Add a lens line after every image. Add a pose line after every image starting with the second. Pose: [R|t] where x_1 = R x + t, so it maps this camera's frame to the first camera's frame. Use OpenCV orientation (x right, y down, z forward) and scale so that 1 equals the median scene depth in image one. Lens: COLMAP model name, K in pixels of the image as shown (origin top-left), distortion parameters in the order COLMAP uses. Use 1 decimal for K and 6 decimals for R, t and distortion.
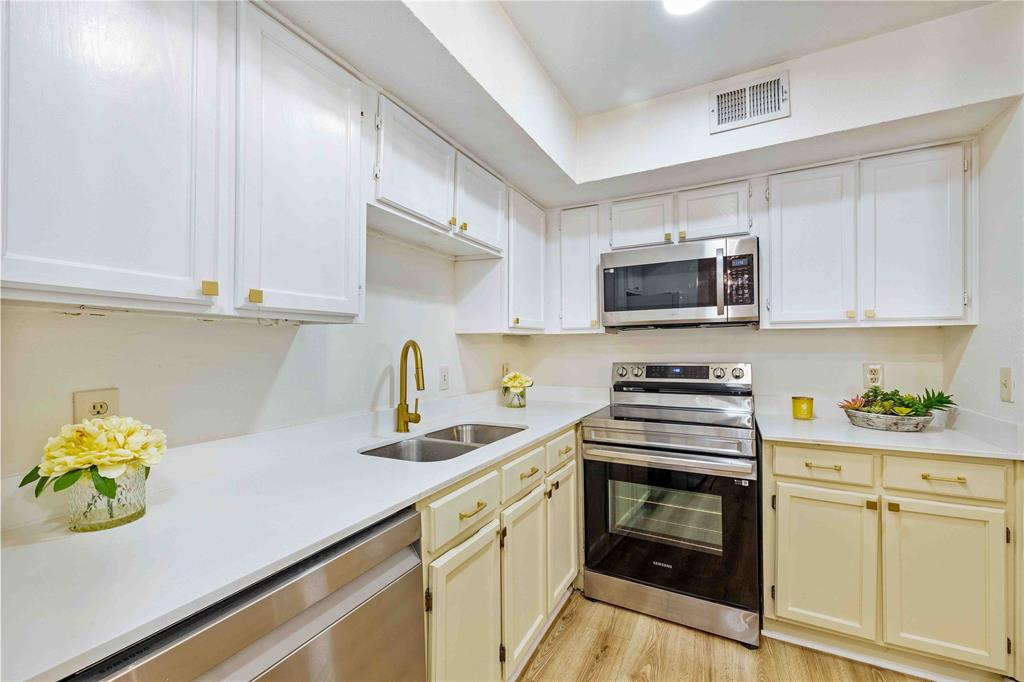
lens RADIAL K [[425.2, 0, 496.5], [0, 425.2, 342.4], [0, 0, 1]] dist [-0.001121, 0.000586]
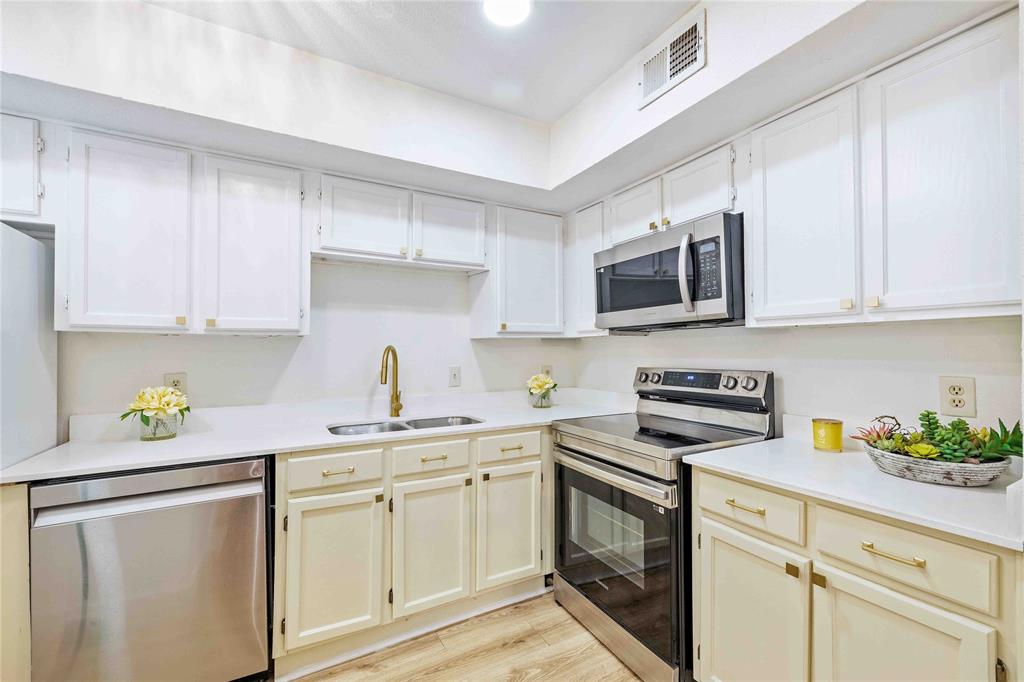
lens RADIAL K [[425.2, 0, 507.4], [0, 425.2, 343.8], [0, 0, 1]] dist [-0.001121, 0.000586]
pose [[0.835883, -0.008423, -0.548843, 0.702143], [0.008034, 0.999963, -0.003110, -0.003173], [0.548849, -0.001810, 0.835919, 0.102405]]
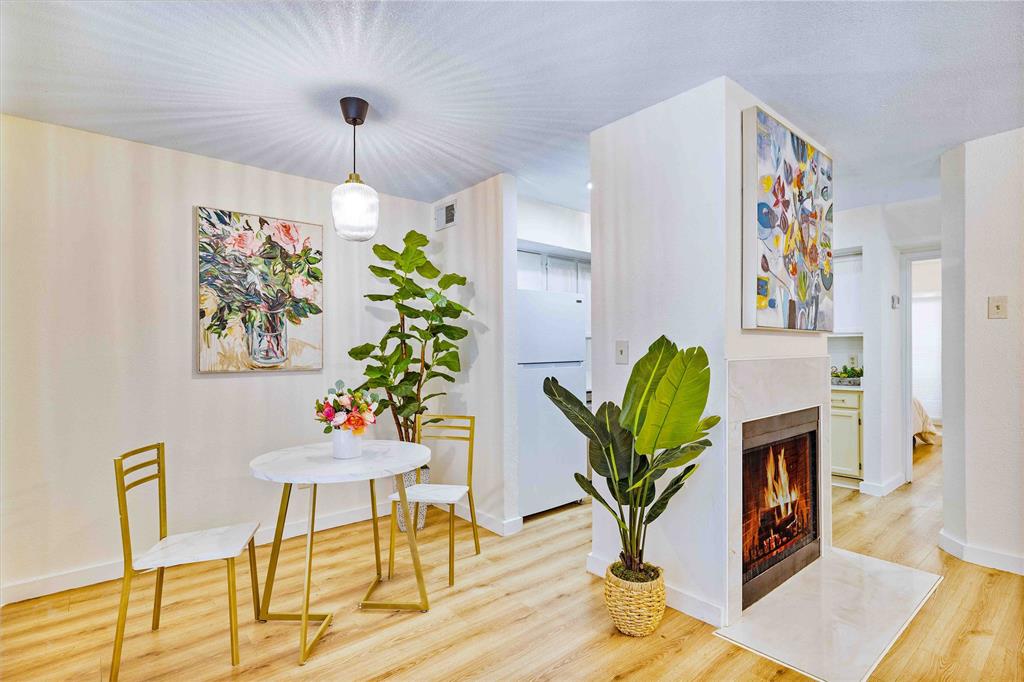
lens RADIAL K [[504.4, 0, 506.4], [0, 504.4, 347.0], [0, 0, 1]] dist [-0.004777, 0.001192]
pose [[0.926446, -0.004961, -0.376395, 0.296682], [0.008806, 0.999925, 0.008497, -0.019121], [0.376325, -0.011186, 0.926420, -1.811686]]
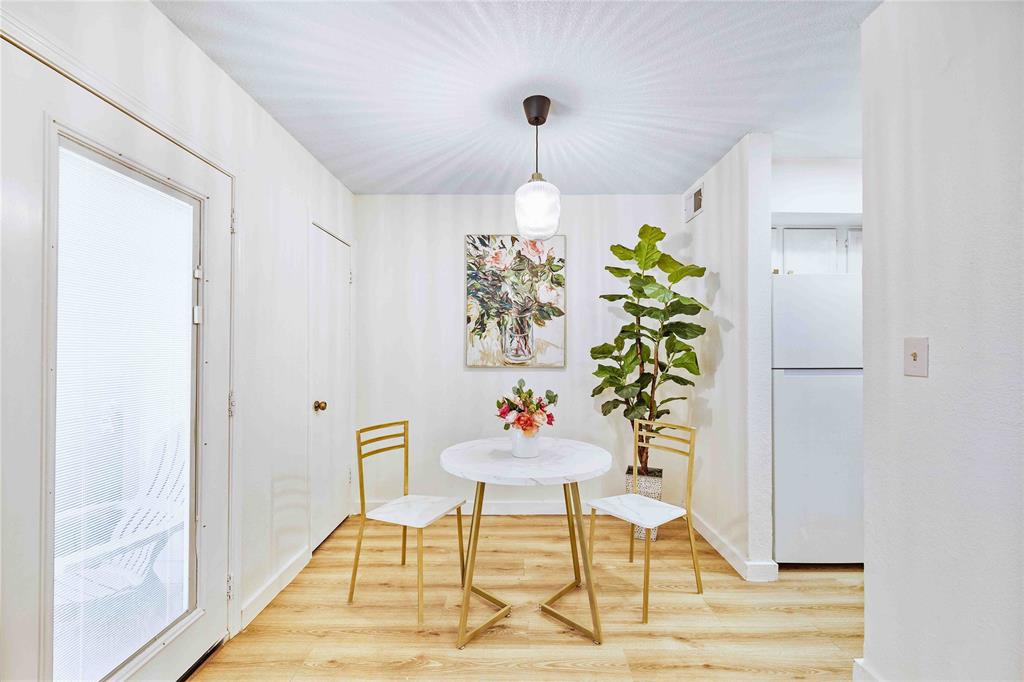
lens RADIAL K [[425.2, 0, 512.5], [0, 425.2, 345.8], [0, 0, 1]] dist [-0.001121, 0.000586]
pose [[0.463835, -0.004631, -0.885910, 0.378900], [0.008194, 0.999966, -0.000937, -0.012851], [0.885884, -0.006825, 0.463857, -1.362522]]
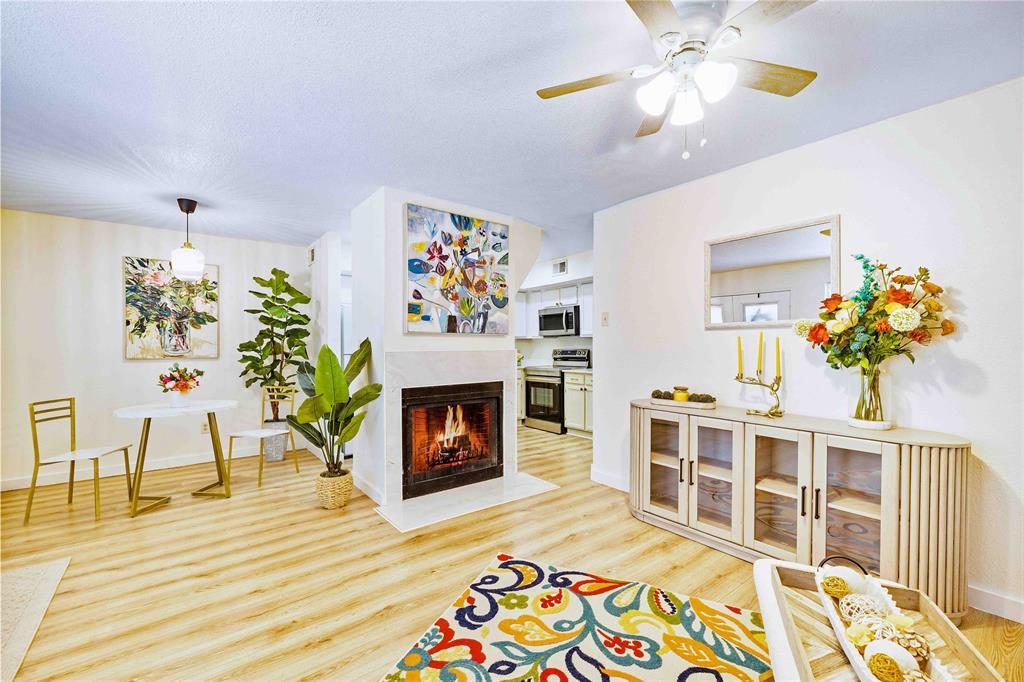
lens RADIAL K [[425.2, 0, 508.3], [0, 425.2, 345.2], [0, 0, 1]] dist [-0.001121, 0.000586]
pose [[0.911659, -0.001561, -0.410945, 1.400200], [0.007657, 0.999884, 0.013189, -0.018061], [0.410876, -0.015170, 0.911565, -1.880777]]
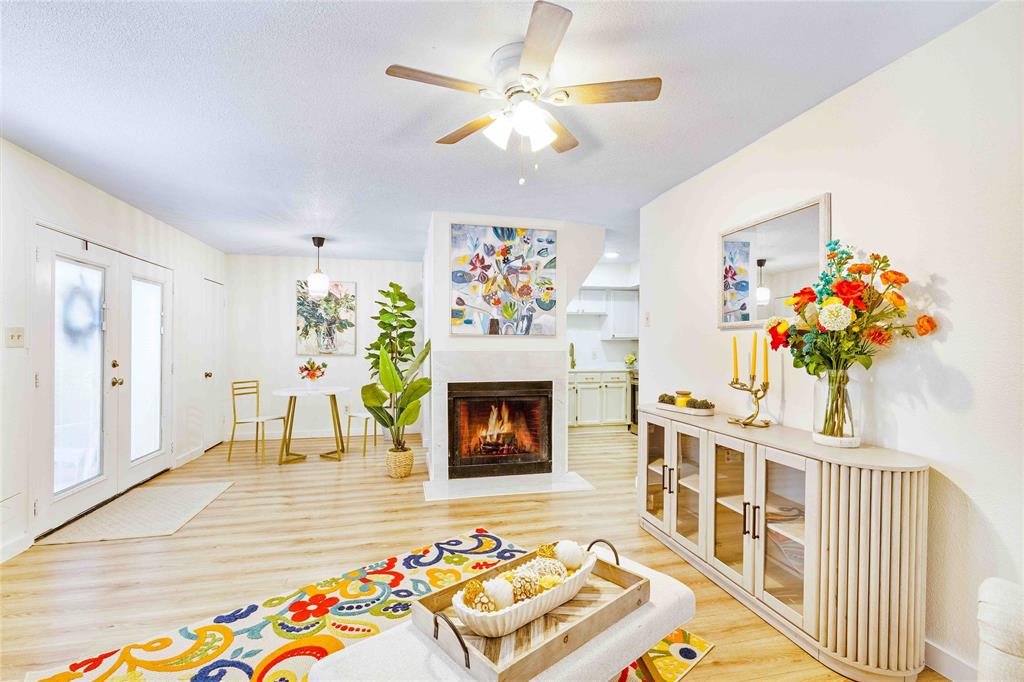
lens RADIAL K [[456.7, 0, 510.1], [0, 456.7, 345.0], [0, 0, 1]] dist [-0.007731, 0.000236]
pose [[0.656925, 0.000063, -0.753956, 2.074420], [0.006706, 0.999960, 0.005926, -0.011799], [0.753926, -0.008950, 0.656899, -1.691973]]
